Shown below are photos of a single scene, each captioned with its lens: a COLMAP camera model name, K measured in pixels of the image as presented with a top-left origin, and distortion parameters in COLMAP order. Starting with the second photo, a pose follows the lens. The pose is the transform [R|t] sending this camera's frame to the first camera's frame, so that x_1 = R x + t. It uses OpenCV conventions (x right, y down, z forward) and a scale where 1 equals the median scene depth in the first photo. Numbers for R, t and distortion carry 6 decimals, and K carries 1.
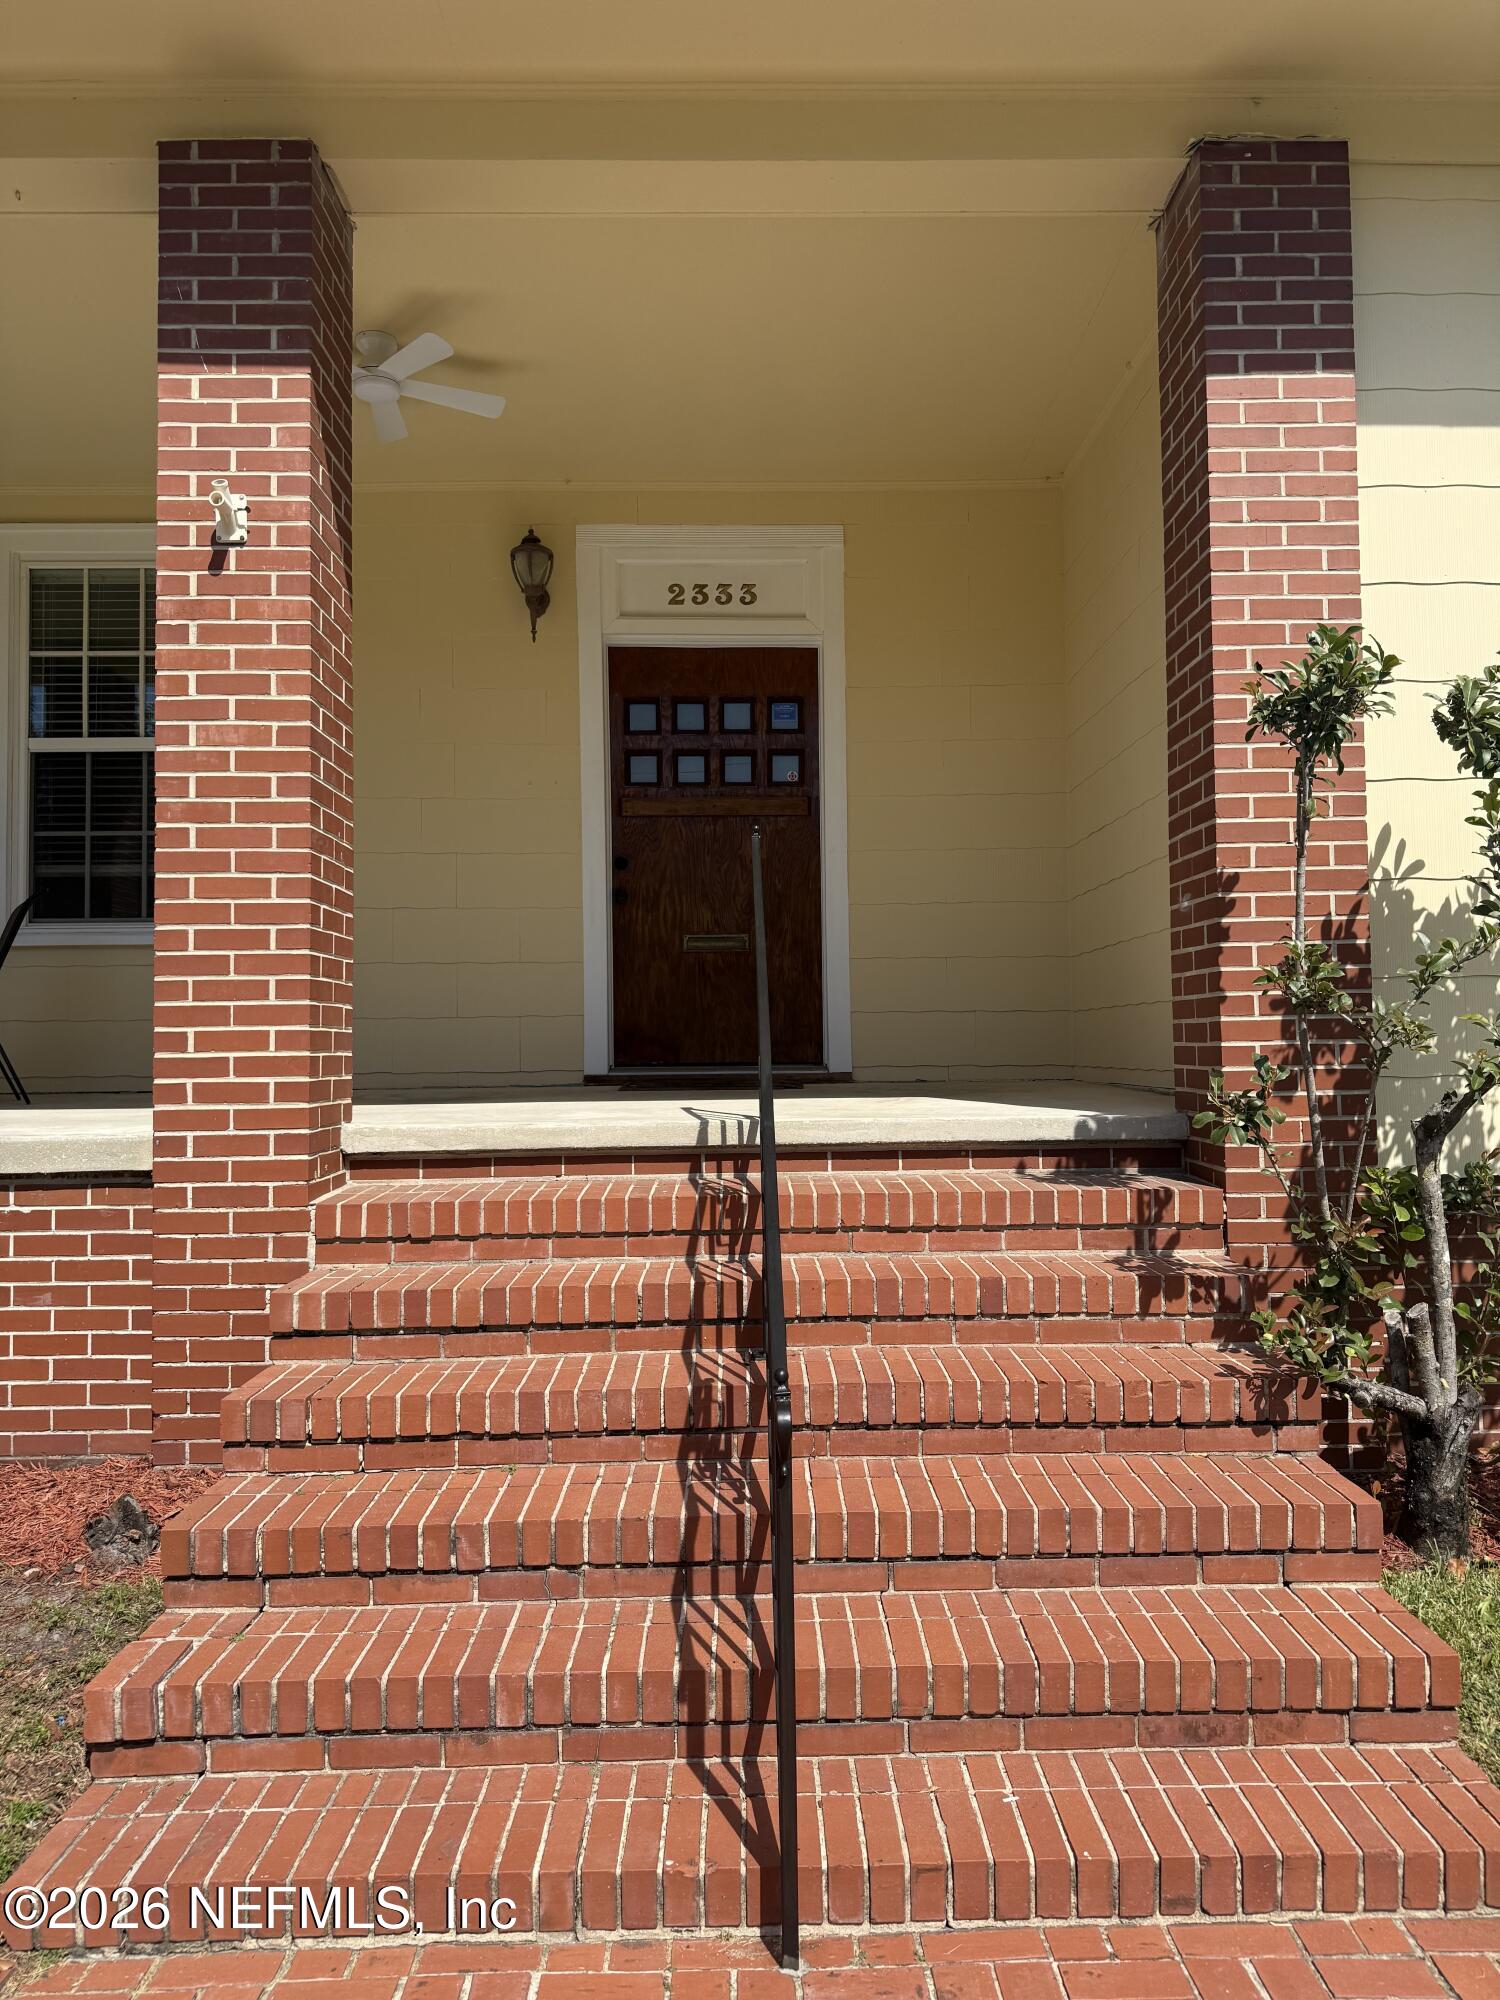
lens RADIAL K [[1417.3, 0, 750.0], [0, 1417.3, 1000.0], [0, 0, 1]] dist [0.122562, -0.163243]
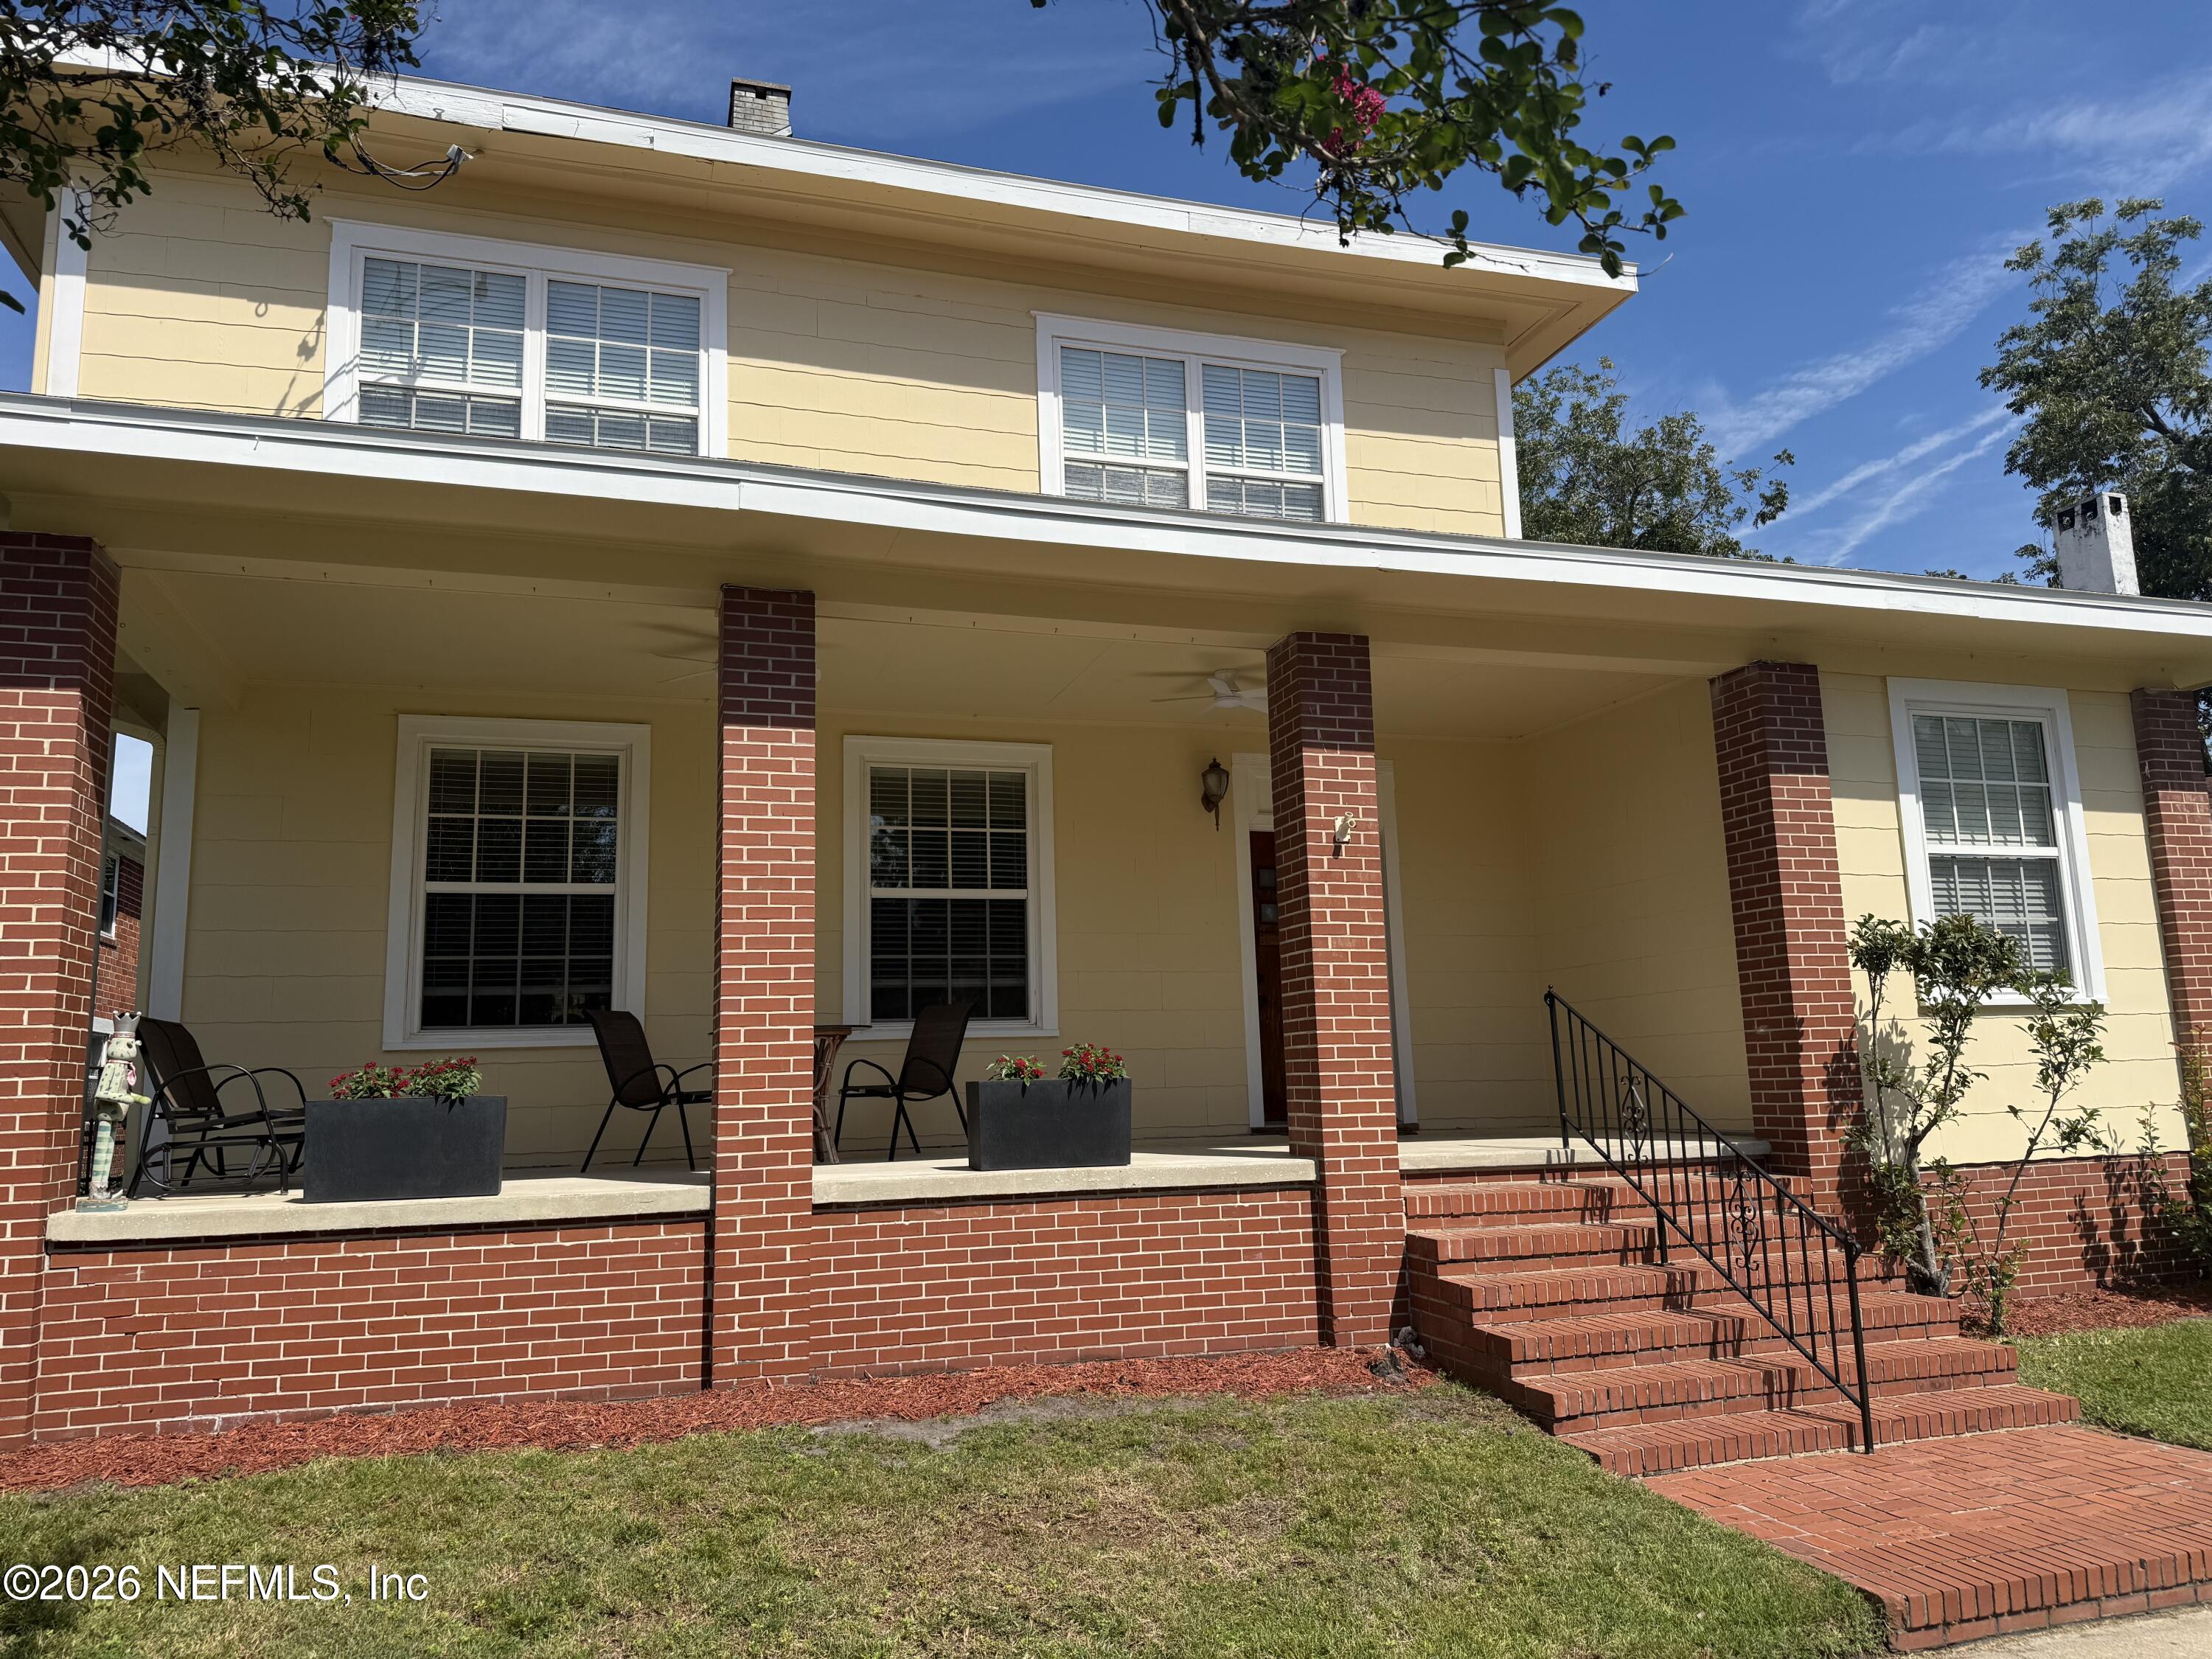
lens RADIAL K [[1587.4, 0, 1106.0], [0, 1587.4, 829.5], [0, 0, 1]] dist [0.074857, -0.105977]
pose [[0.958919, 0.032876, 0.281769, -1.243851], [0.006336, 0.990532, -0.137137, -0.047497], [-0.283610, 0.133288, 0.949631, -0.896869]]
